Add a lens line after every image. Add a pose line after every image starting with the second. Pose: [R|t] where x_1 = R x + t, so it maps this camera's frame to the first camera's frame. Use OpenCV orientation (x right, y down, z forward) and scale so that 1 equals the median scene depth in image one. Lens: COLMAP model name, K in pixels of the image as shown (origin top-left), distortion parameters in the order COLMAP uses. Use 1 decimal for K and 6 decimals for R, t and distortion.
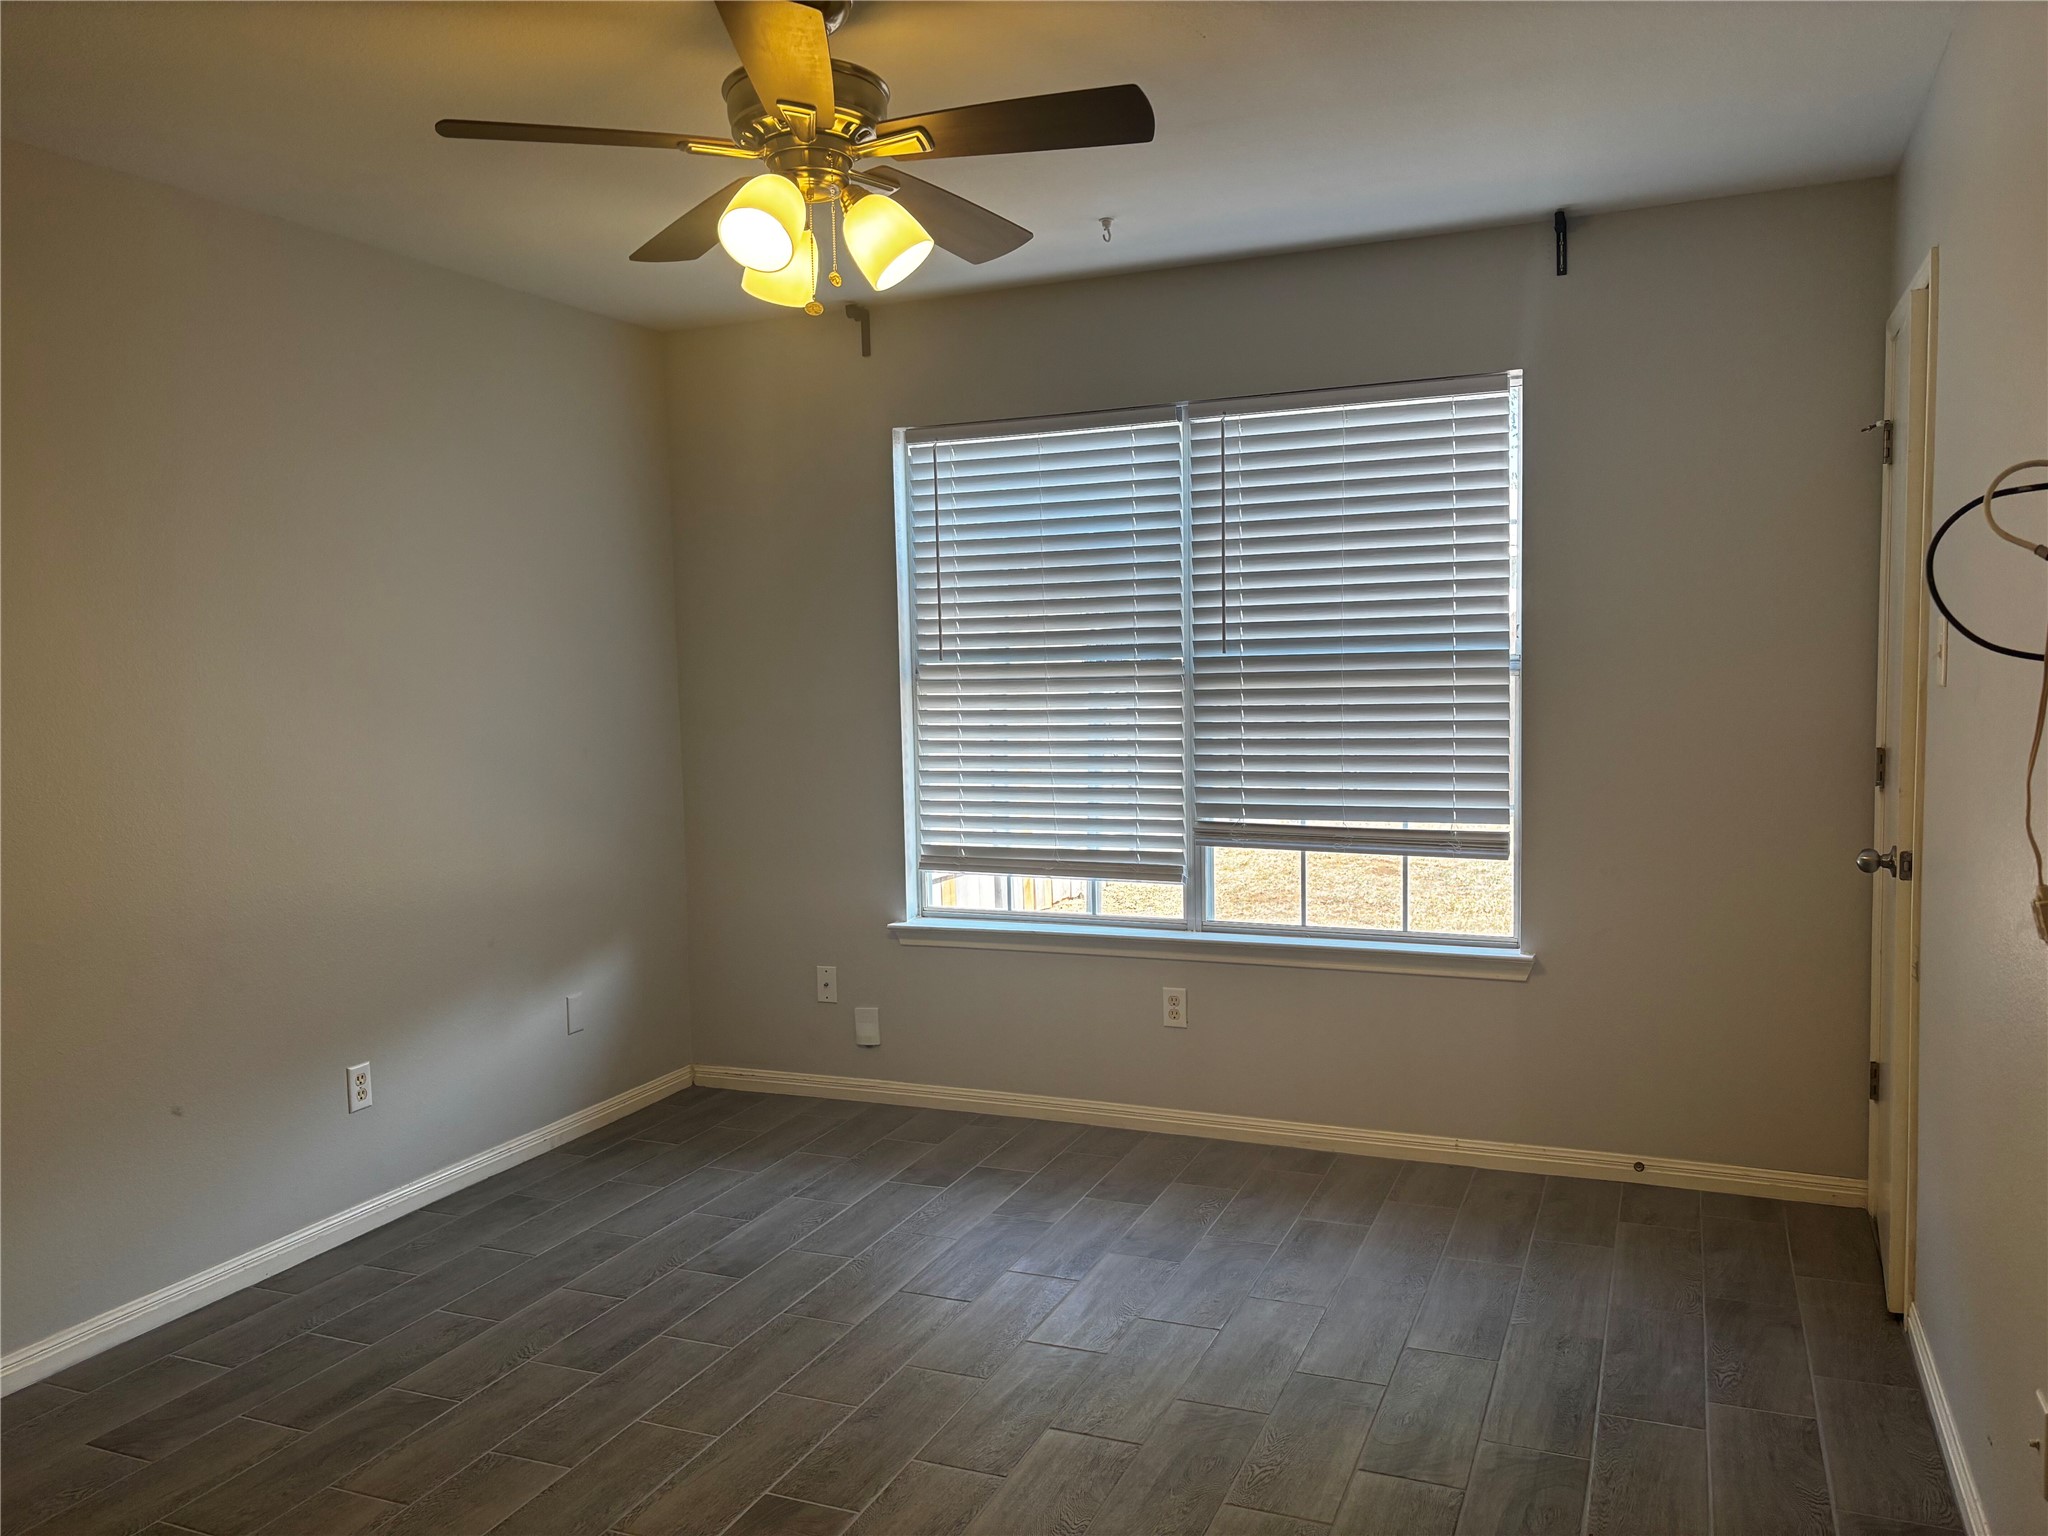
lens RADIAL K [[1520.8, 0, 1024.0], [0, 1520.8, 768.0], [0, 0, 1]] dist [0.079612, -0.111731]
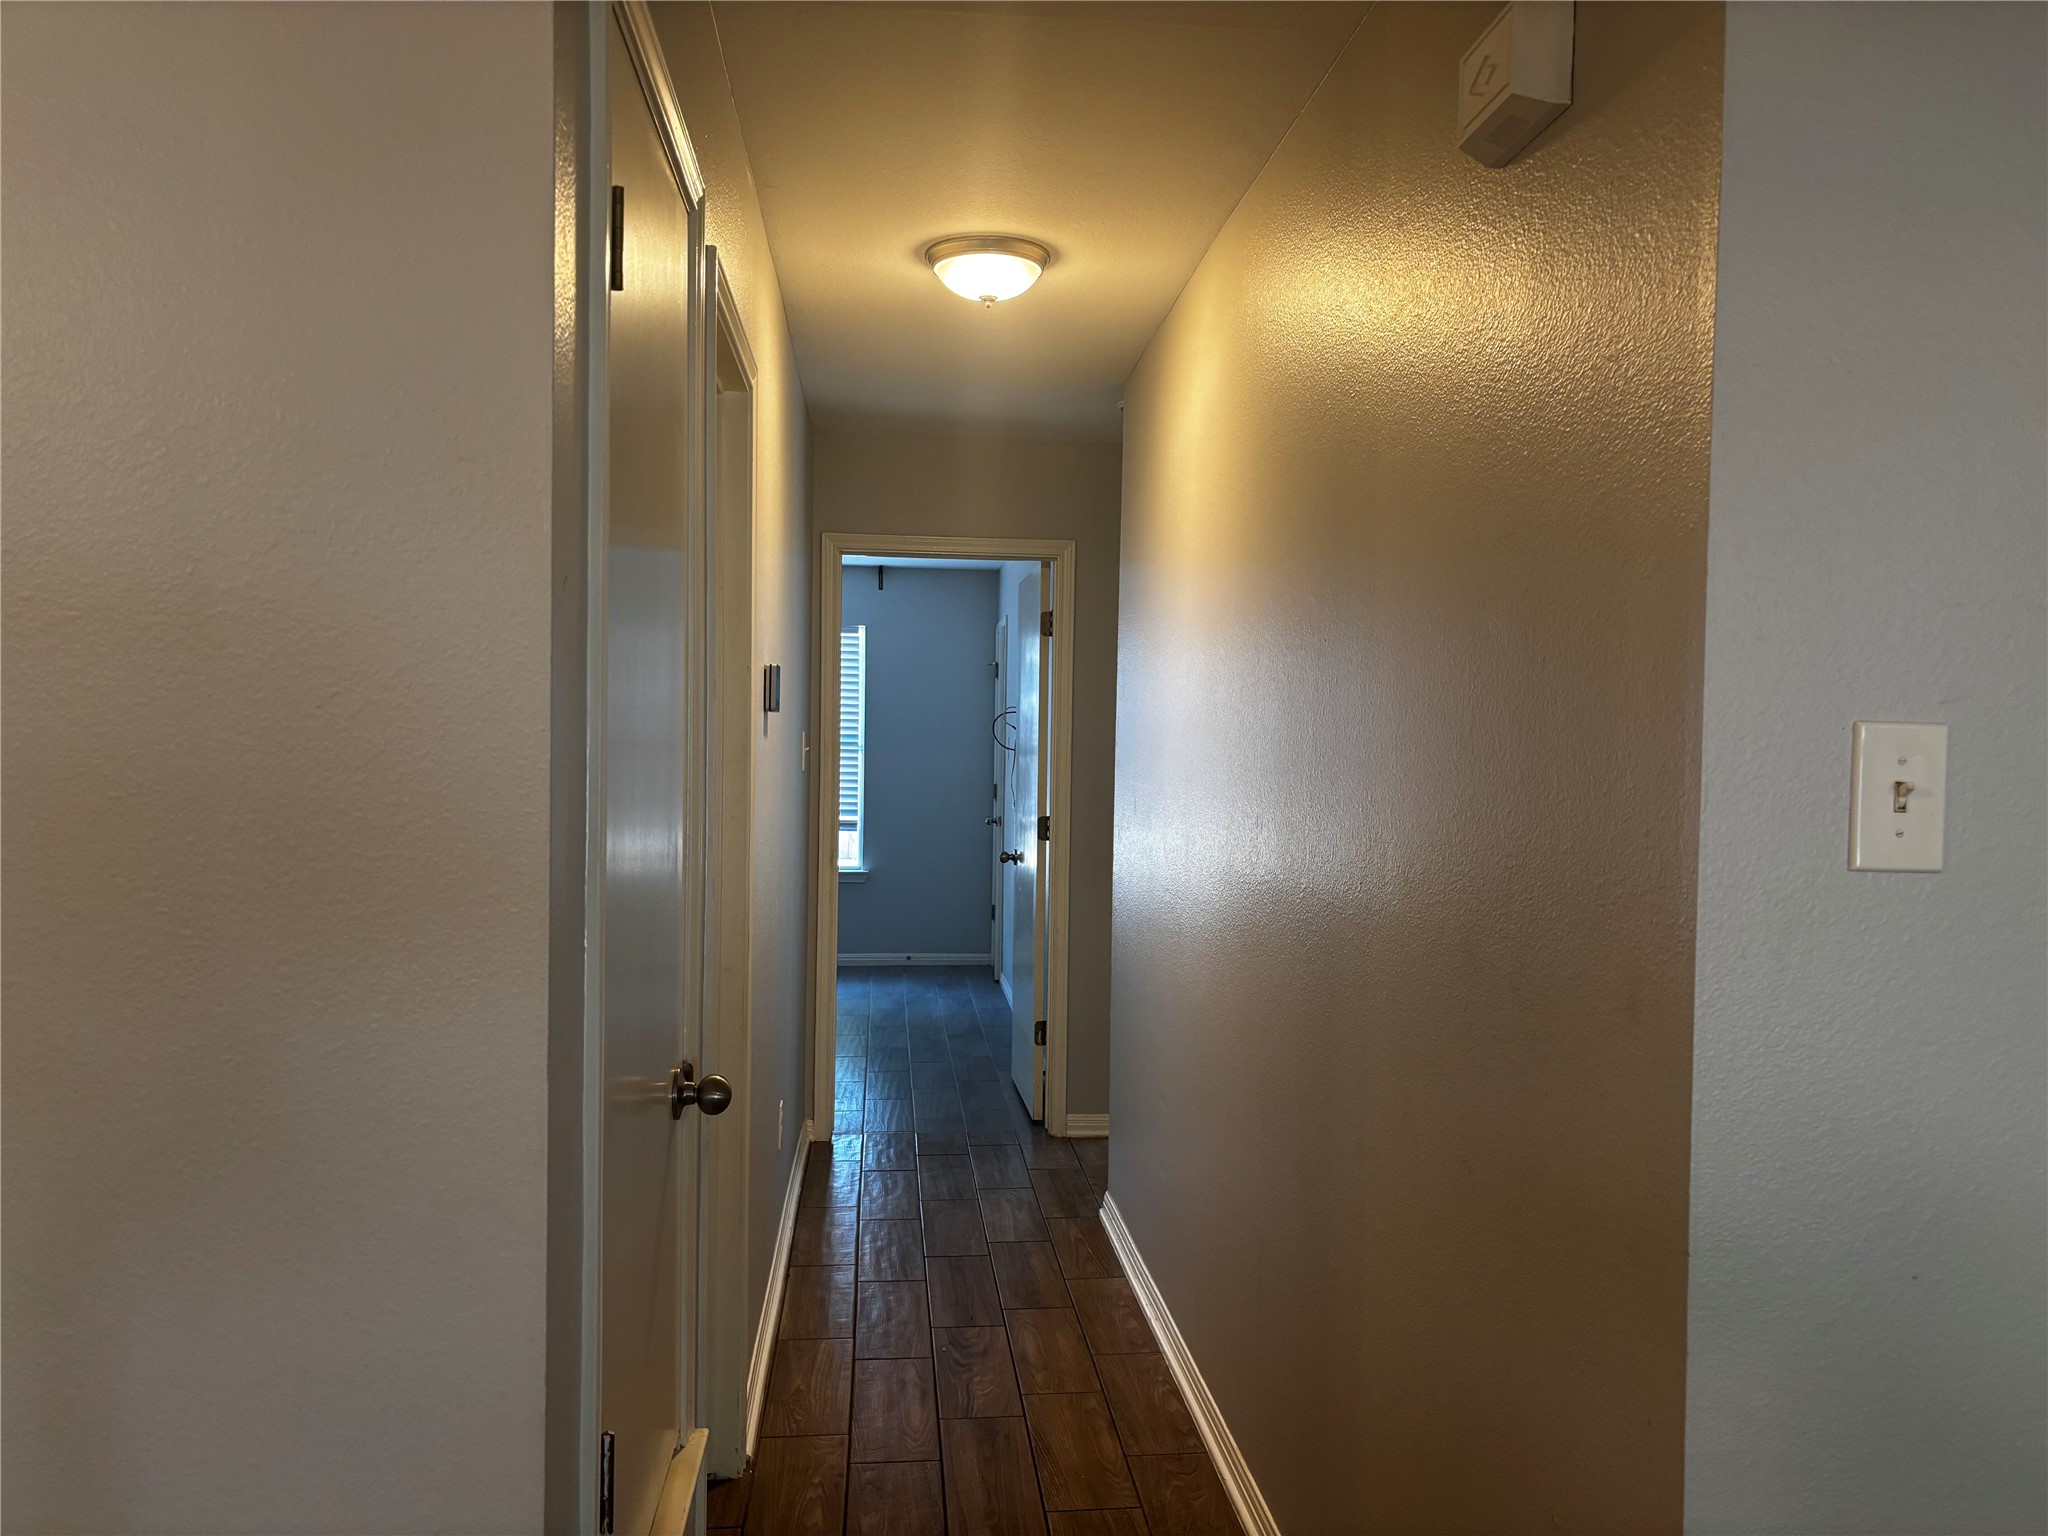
lens RADIAL K [[1520.8, 0, 1024.0], [0, 1520.8, 768.0], [0, 0, 1]] dist [0.079612, -0.111731]
pose [[0.879530, 0.020630, 0.475395, -0.582437], [0.003168, 0.998784, -0.049204, 0.080633], [-0.475832, 0.044782, 0.878395, -1.196795]]
